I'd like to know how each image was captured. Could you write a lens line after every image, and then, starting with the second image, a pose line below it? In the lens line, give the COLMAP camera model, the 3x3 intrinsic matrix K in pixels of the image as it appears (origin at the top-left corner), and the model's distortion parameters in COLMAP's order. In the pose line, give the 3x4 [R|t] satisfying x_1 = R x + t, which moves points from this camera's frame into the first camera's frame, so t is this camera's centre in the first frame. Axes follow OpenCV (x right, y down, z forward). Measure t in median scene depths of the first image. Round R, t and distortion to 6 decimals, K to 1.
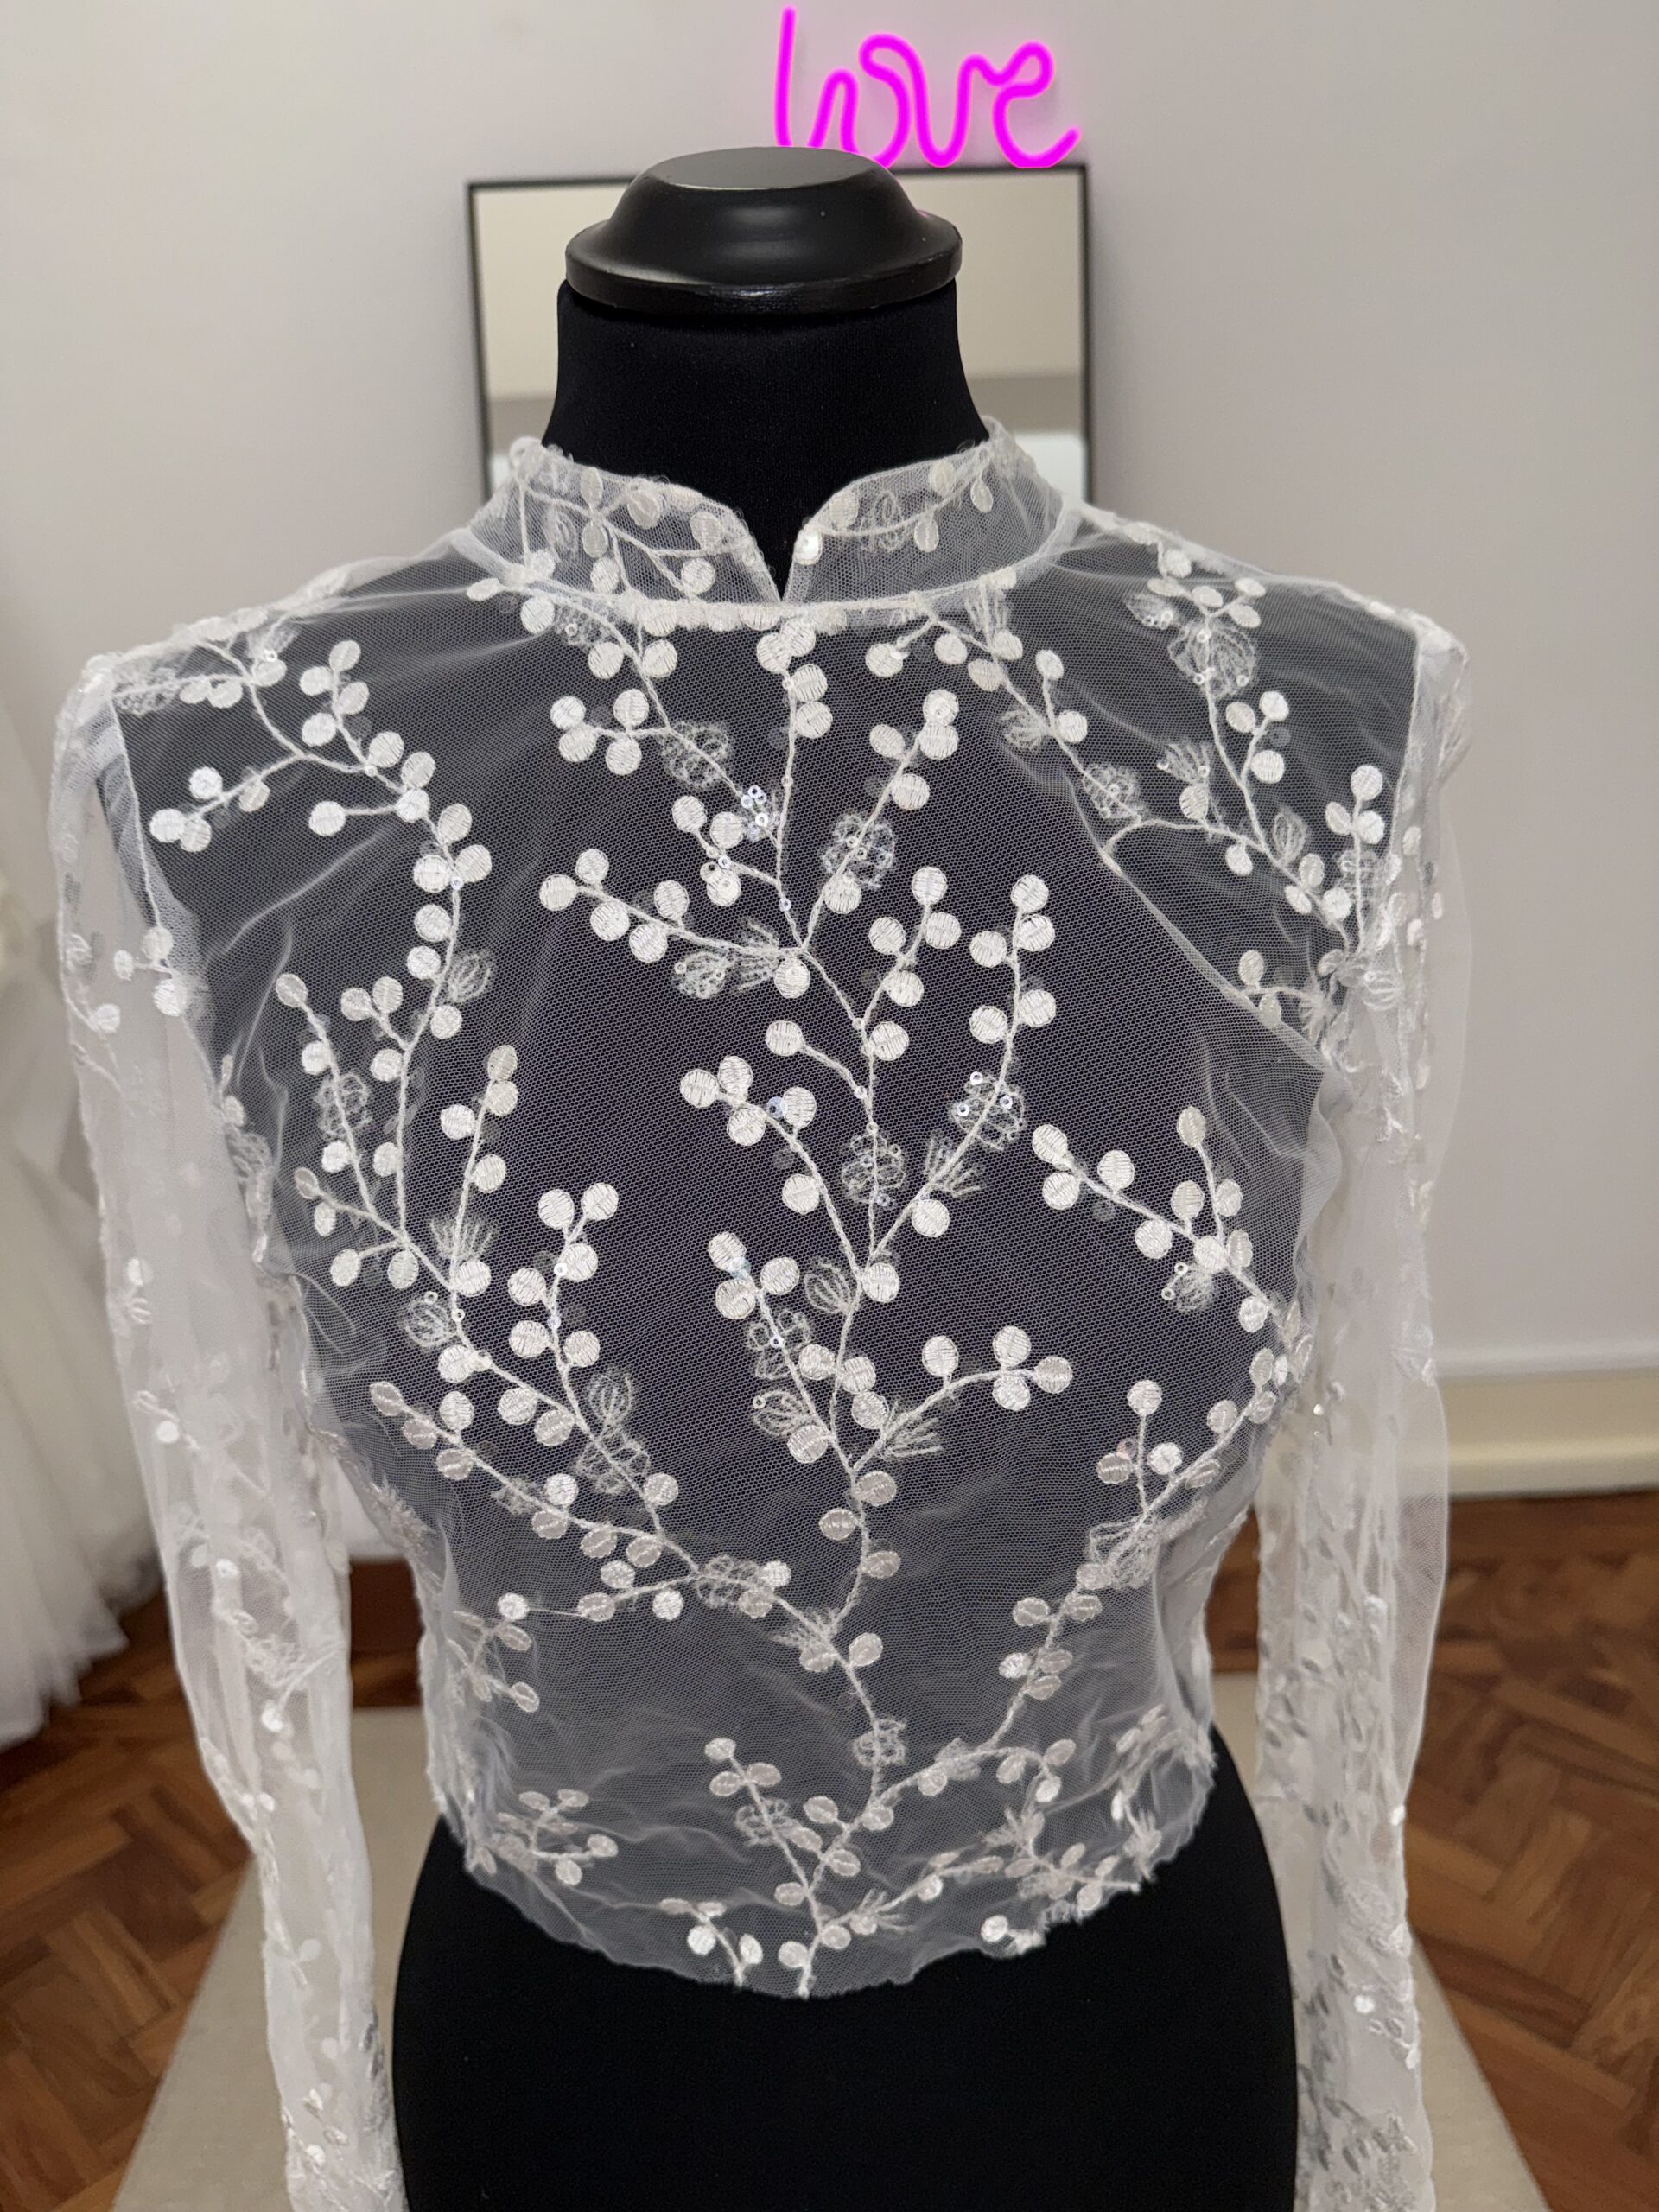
lens RADIAL K [[1662.2, 0, 786.1], [0, 1662.2, 1036.8], [0, 0, 1]] dist [0.108217, -0.093993]
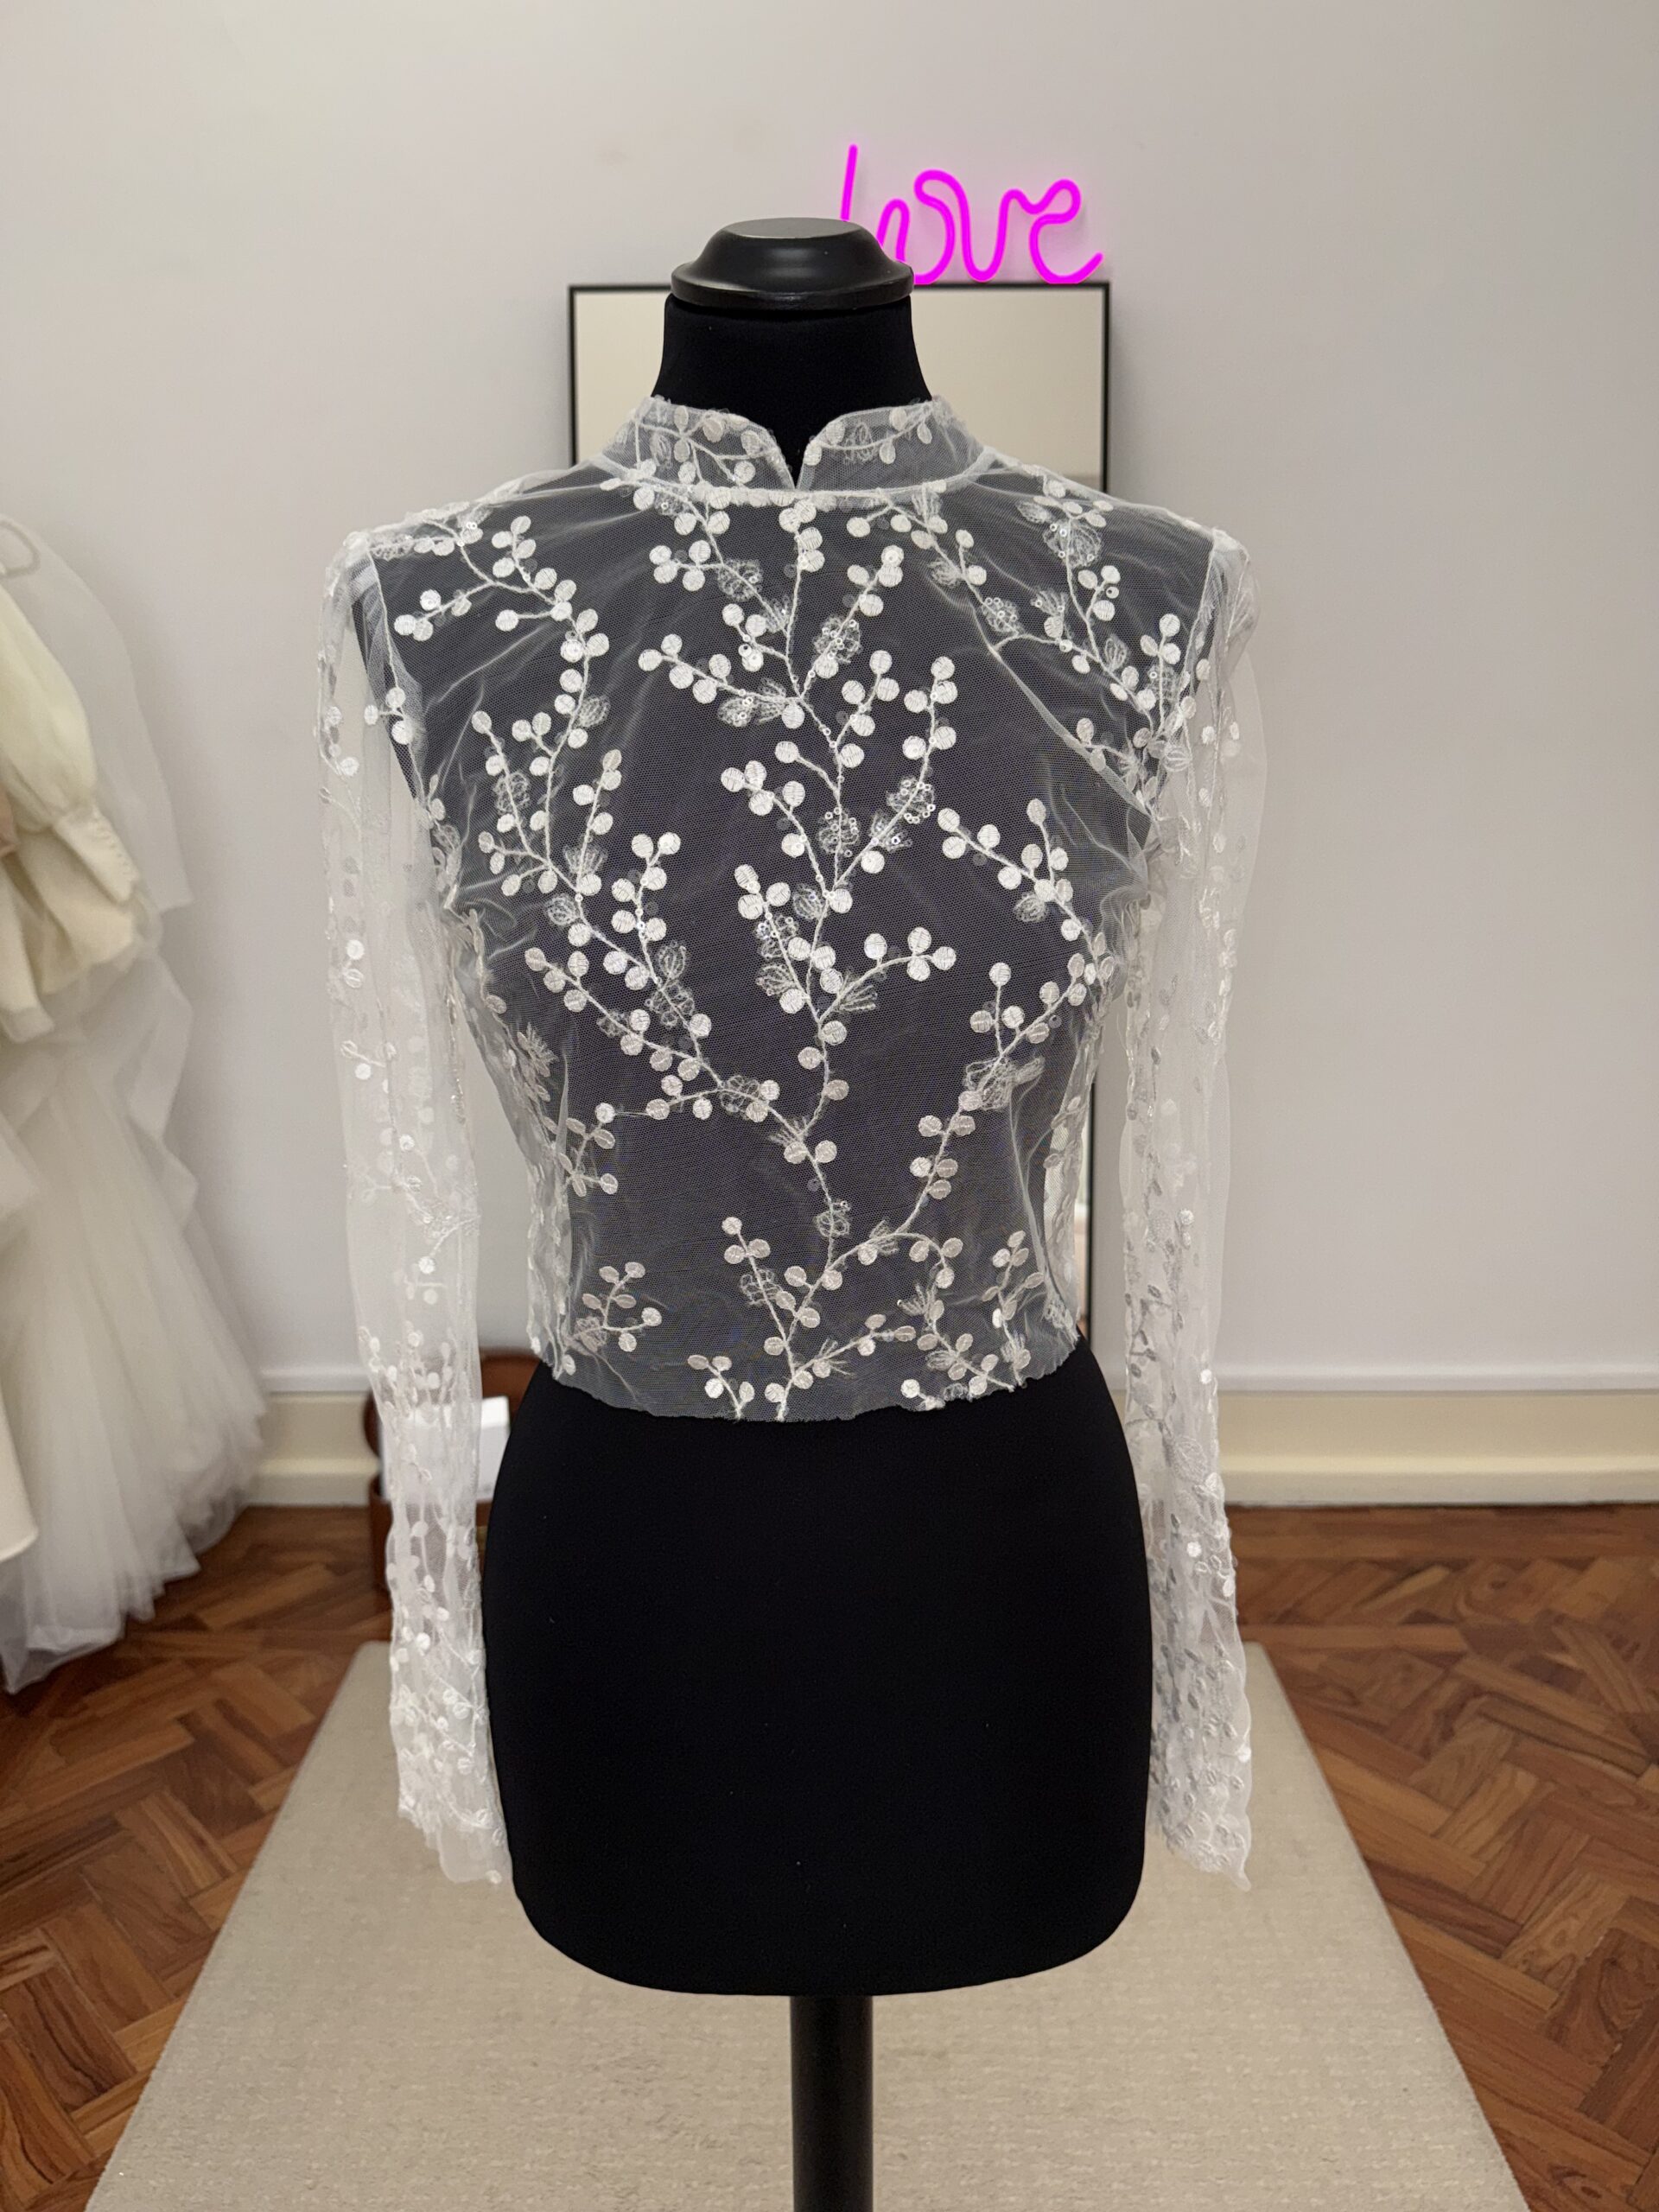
lens RADIAL K [[1662.2, 0, 795.2], [0, 1662.2, 1028.7], [0, 0, 1]] dist [0.108217, -0.093993]
pose [[0.999134, 0.034886, -0.022676, 0.050004], [-0.036255, 0.997351, -0.063060, 0.349478], [0.020416, 0.063828, 0.997752, -0.563188]]
